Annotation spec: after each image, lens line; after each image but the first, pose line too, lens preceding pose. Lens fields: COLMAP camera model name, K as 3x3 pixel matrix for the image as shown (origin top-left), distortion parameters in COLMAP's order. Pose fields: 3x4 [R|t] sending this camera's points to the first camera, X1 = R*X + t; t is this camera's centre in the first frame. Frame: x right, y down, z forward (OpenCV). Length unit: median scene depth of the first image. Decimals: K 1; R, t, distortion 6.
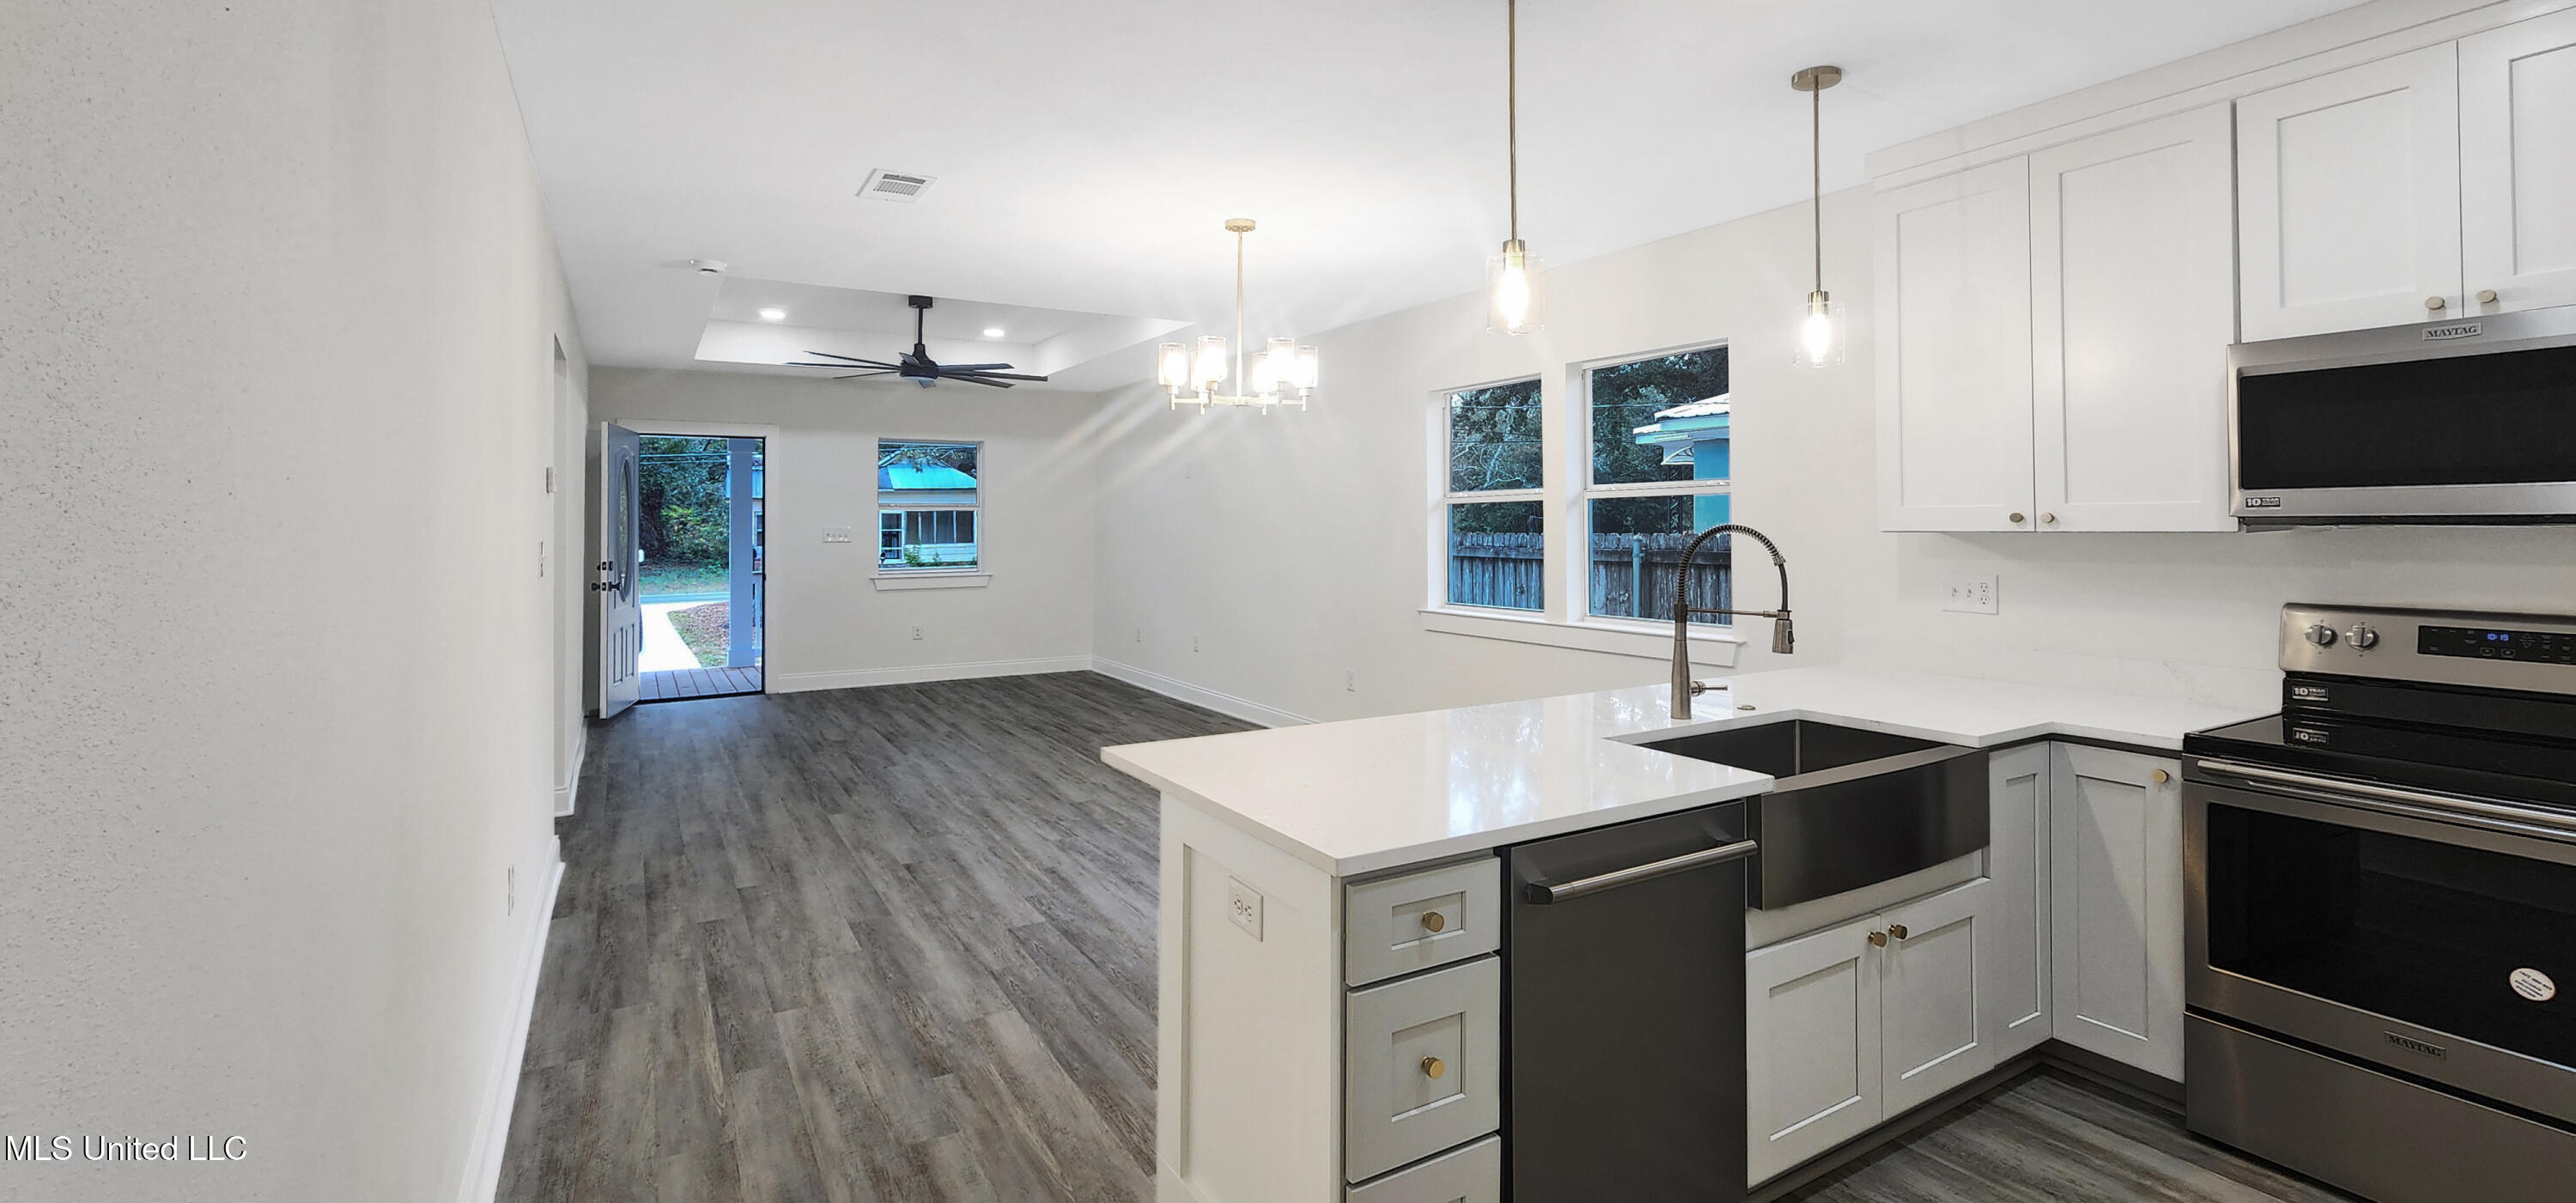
lens RADIAL K [[1095.2, 0, 1306.2], [0, 1095.2, 520.0], [0, 0, 1]] dist [0.000806, 0.000304]
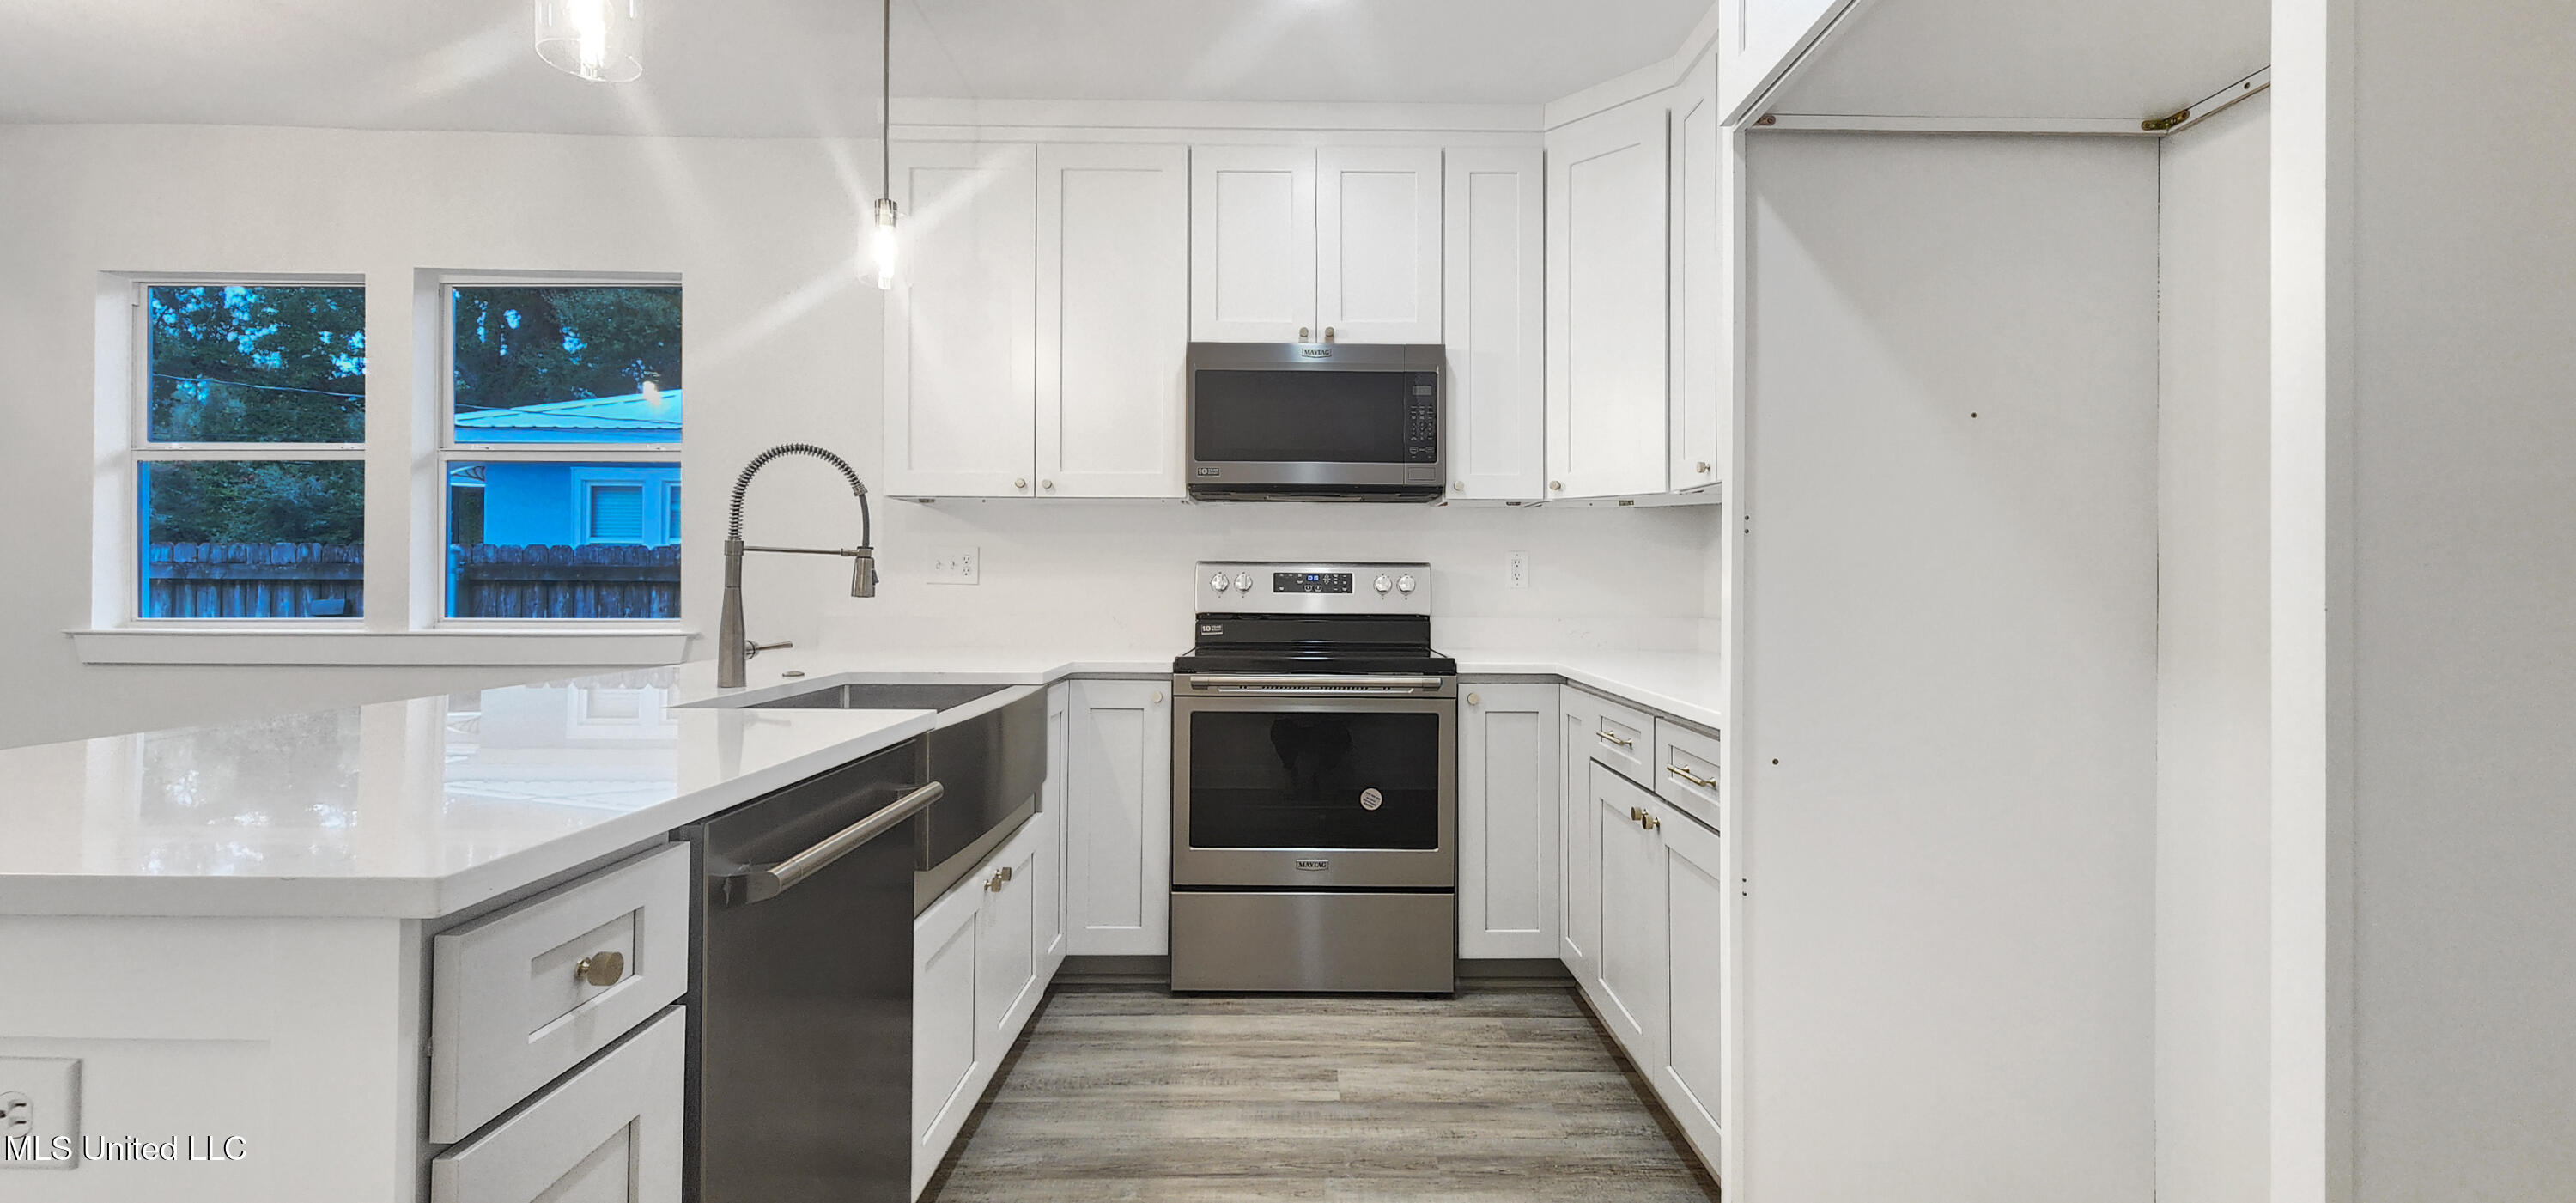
lens RADIAL K [[1063.7, 0, 1307.9], [0, 1063.7, 580.2], [0, 0, 1]] dist [0.000081, -0.000273]
pose [[0.516097, 0.009658, 0.856476, -0.100813], [-0.012615, 0.999914, -0.003674, 0.105103], [-0.856437, -0.008908, 0.516174, 0.261861]]
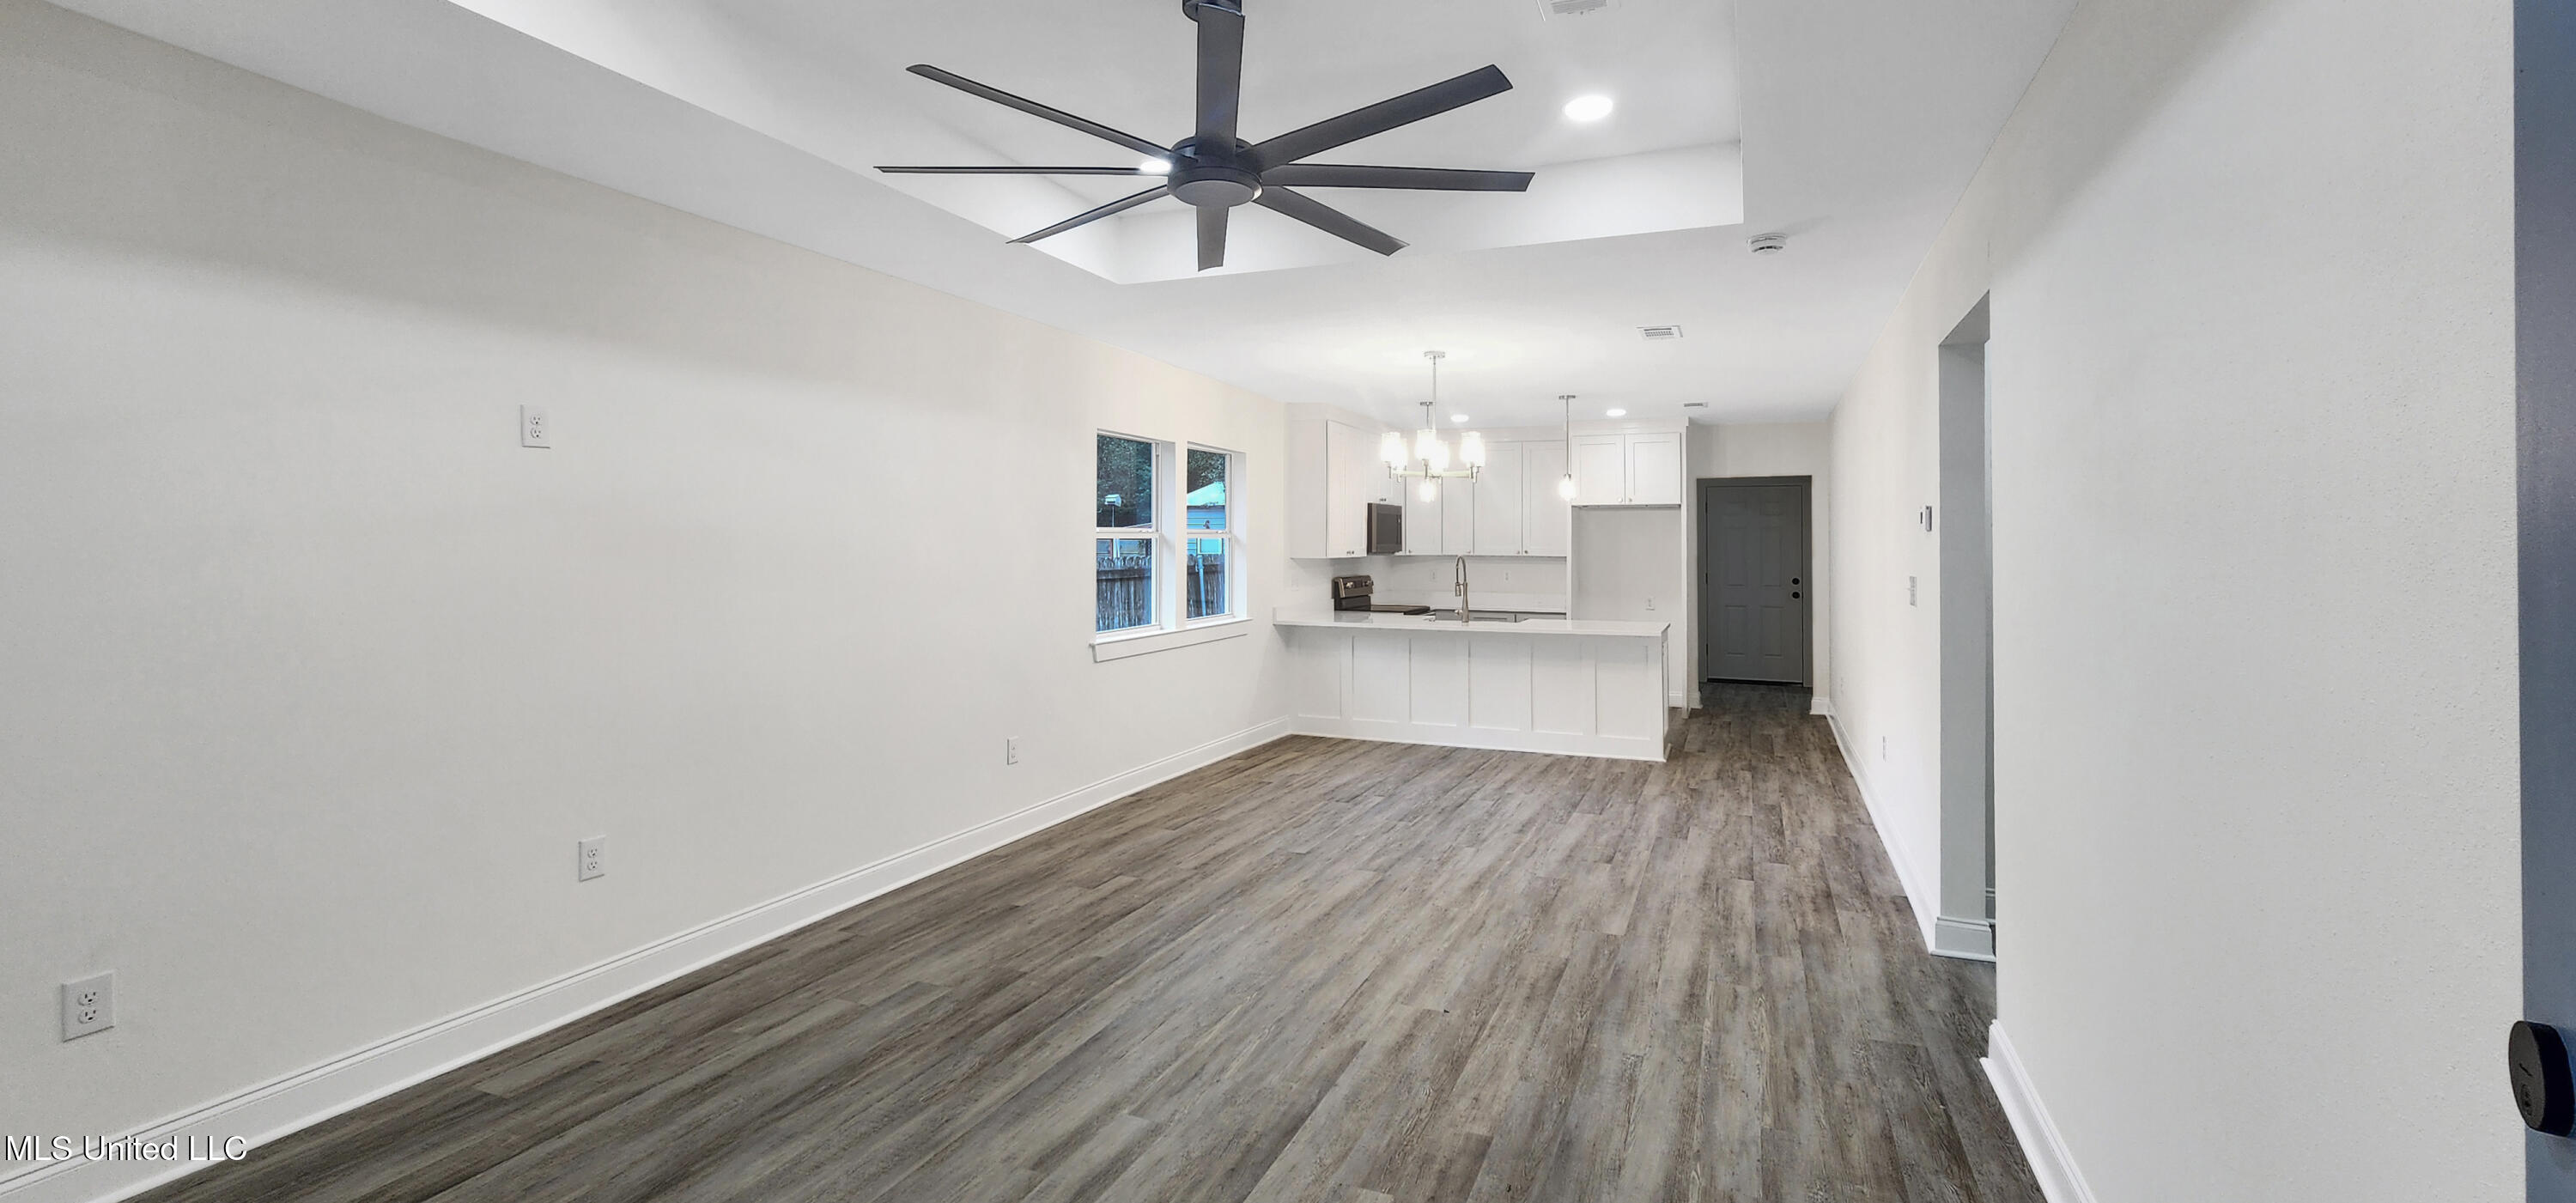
lens RADIAL K [[1095.2, 0, 1306.2], [0, 1095.2, 520.0], [0, 0, 1]] dist [0.000806, 0.000304]
pose [[-0.592365, 0.023285, 0.805333, -1.748312], [-0.000659, 0.999568, -0.029385, -0.002848], [-0.805669, -0.017937, -0.592094, 3.074478]]
